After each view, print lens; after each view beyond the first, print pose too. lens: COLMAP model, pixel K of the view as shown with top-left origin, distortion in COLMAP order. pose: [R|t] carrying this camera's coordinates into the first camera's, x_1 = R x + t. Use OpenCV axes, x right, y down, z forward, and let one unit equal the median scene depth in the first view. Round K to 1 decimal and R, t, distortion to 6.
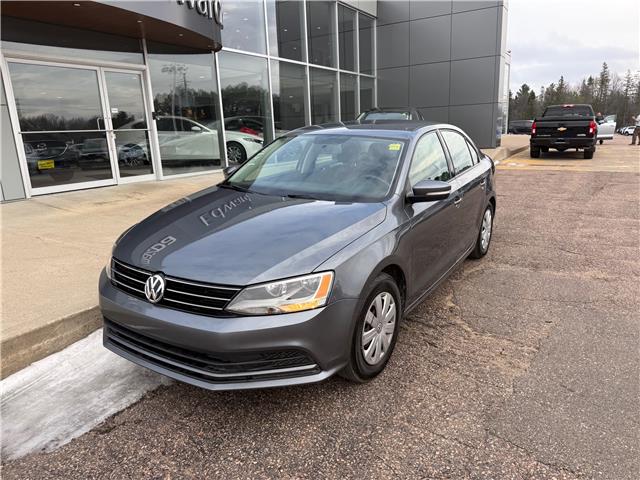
lens RADIAL K [[448.5, 0, 324.0], [0, 448.5, 239.3], [0, 0, 1]] dist [0.033736, -0.049172]
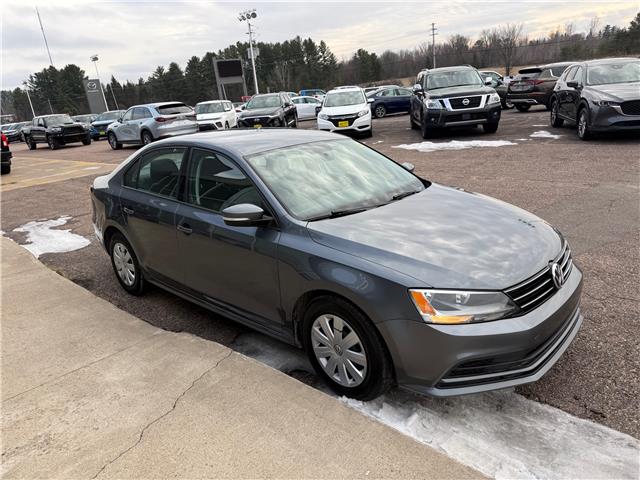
lens RADIAL K [[448.5, 0, 324.0], [0, 448.5, 239.3], [0, 0, 1]] dist [0.033736, -0.049172]
pose [[0.199417, -0.297889, 0.933539, -0.753541], [0.319455, 0.920391, 0.225453, -0.201798], [-0.926381, 0.253265, 0.278704, 0.614315]]
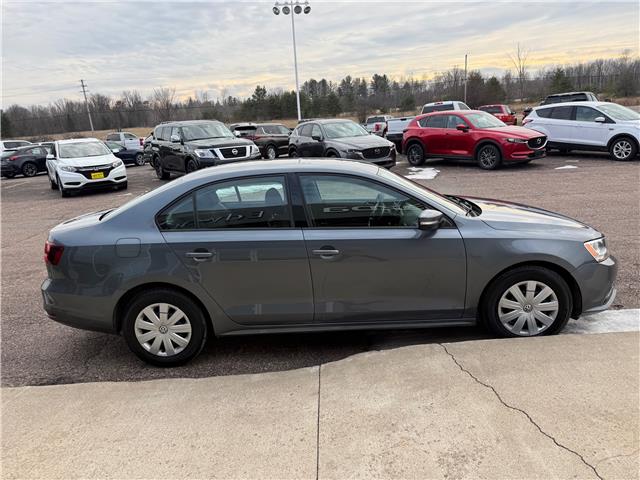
lens RADIAL K [[444.9, 0, 324.3], [0, 444.9, 240.7], [0, 0, 1]] dist [0.051741, -0.076324]
pose [[-0.495079, -0.164359, 0.853161, -0.709948], [0.287267, 0.895756, 0.339262, -0.387306], [-0.819985, 0.413046, -0.396255, 1.314630]]
